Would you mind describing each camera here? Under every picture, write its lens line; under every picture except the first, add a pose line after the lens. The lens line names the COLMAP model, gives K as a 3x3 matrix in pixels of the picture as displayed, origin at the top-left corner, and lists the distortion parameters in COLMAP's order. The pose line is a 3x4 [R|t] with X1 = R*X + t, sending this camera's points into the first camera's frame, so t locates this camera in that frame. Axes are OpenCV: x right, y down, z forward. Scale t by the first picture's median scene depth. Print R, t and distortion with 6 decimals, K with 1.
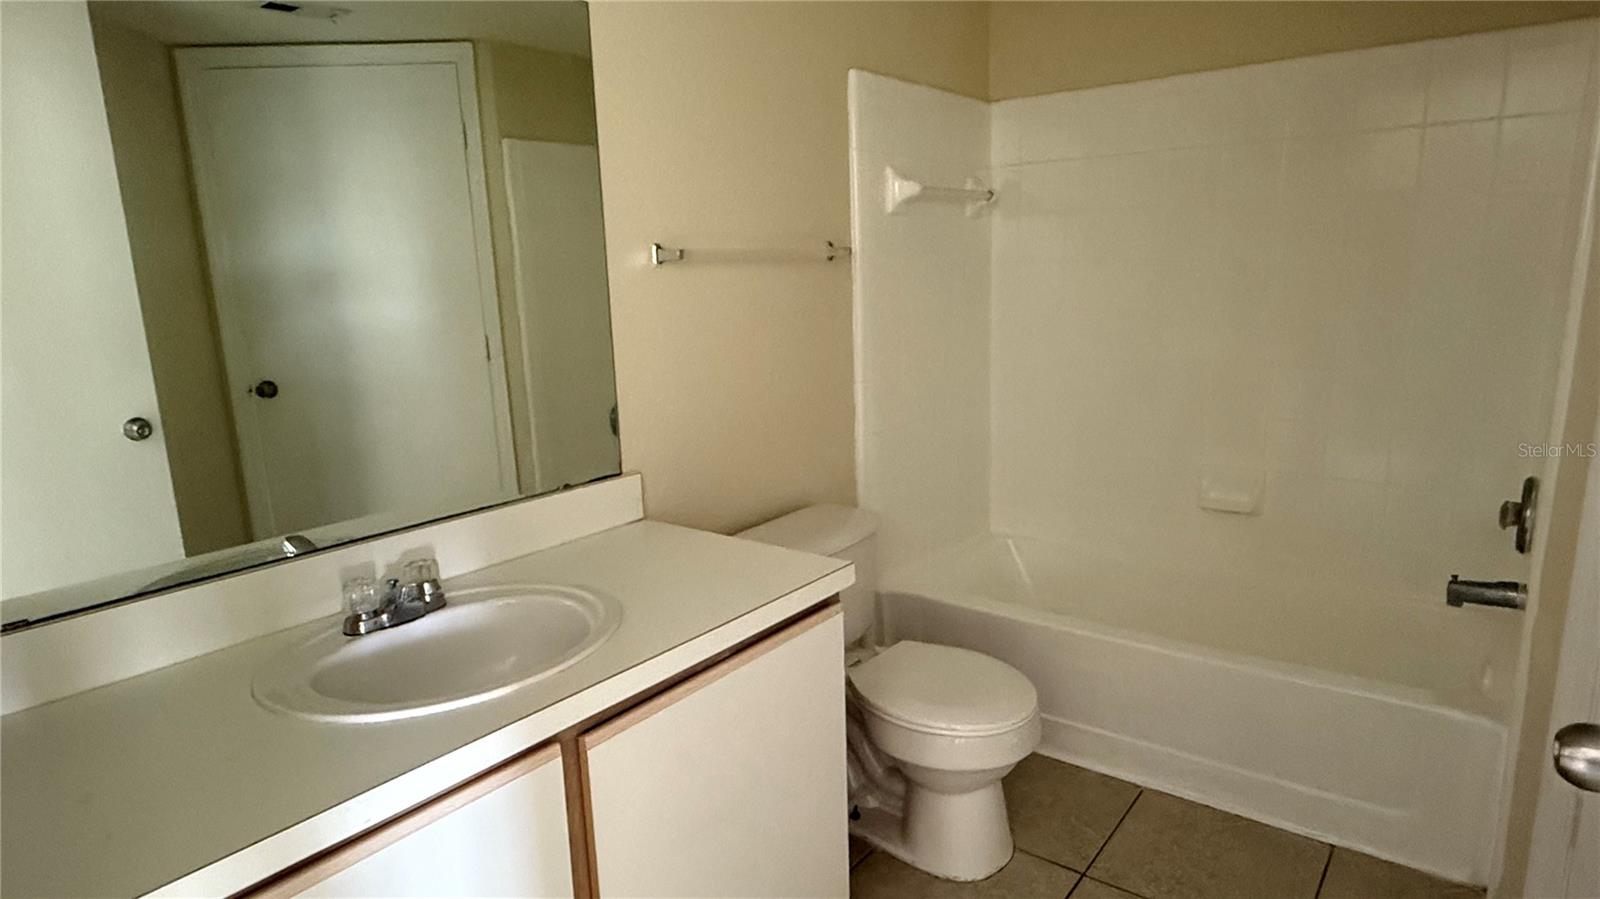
lens RADIAL K [[914.3, 0, 795.7], [0, 914.3, 457.9], [0, 0, 1]] dist [0.001644, -0.000444]
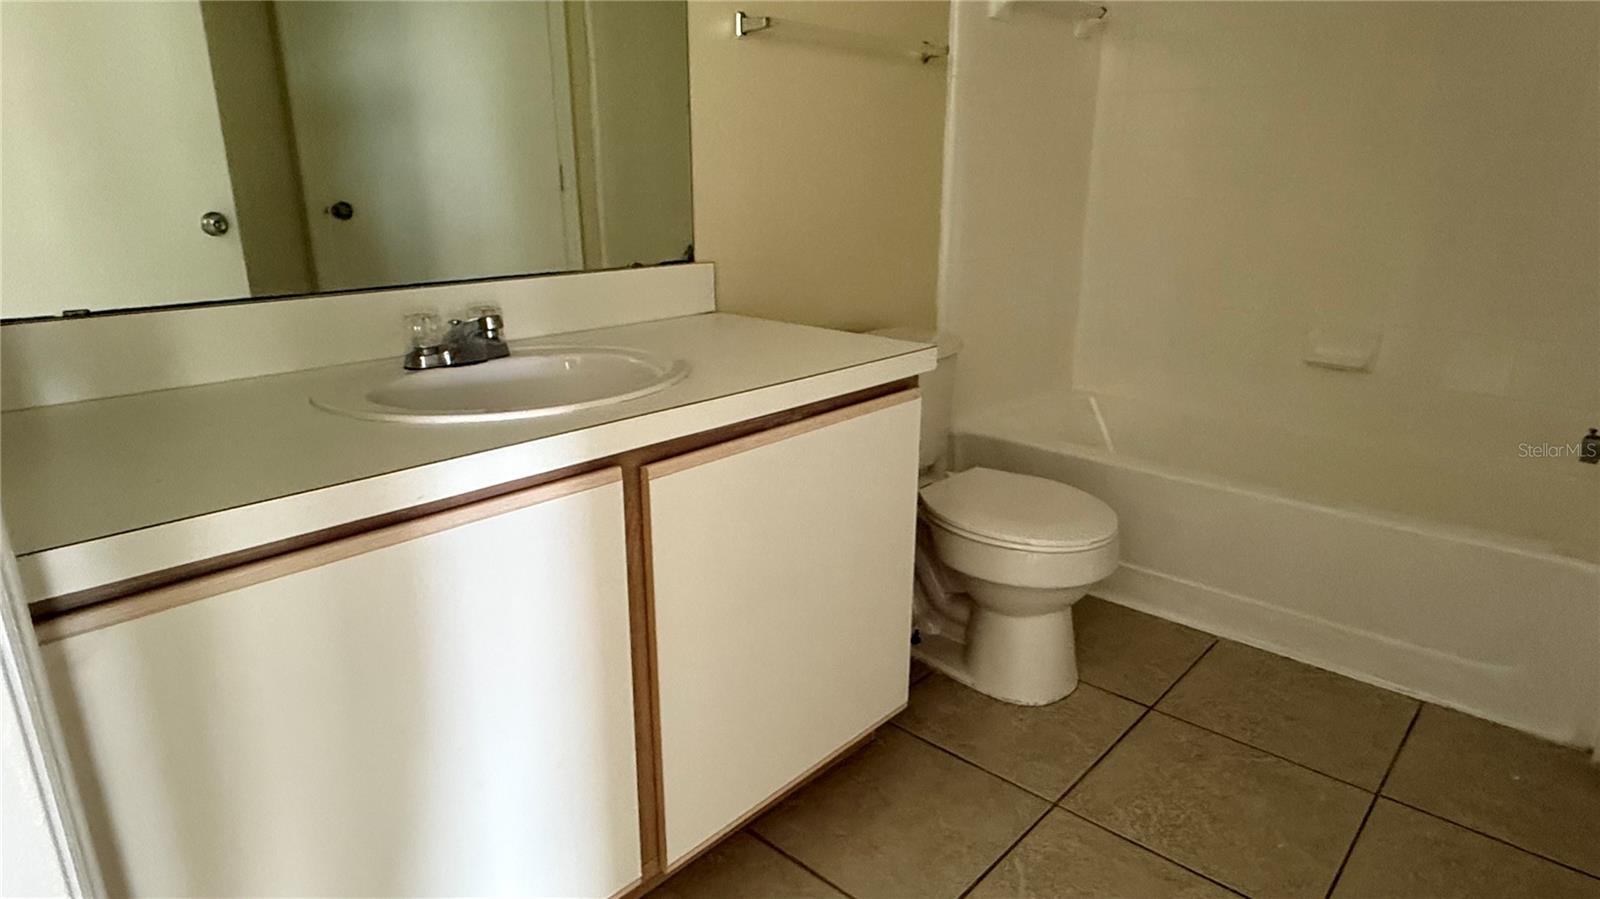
lens RADIAL K [[914.3, 0, 799.3], [0, 914.3, 453.8], [0, 0, 1]] dist [0.001644, -0.000444]
pose [[0.996210, 0.058012, -0.064803, -0.006231], [-0.051786, 0.994230, 0.093936, 0.099013], [0.069878, -0.090224, 0.993467, 0.034827]]
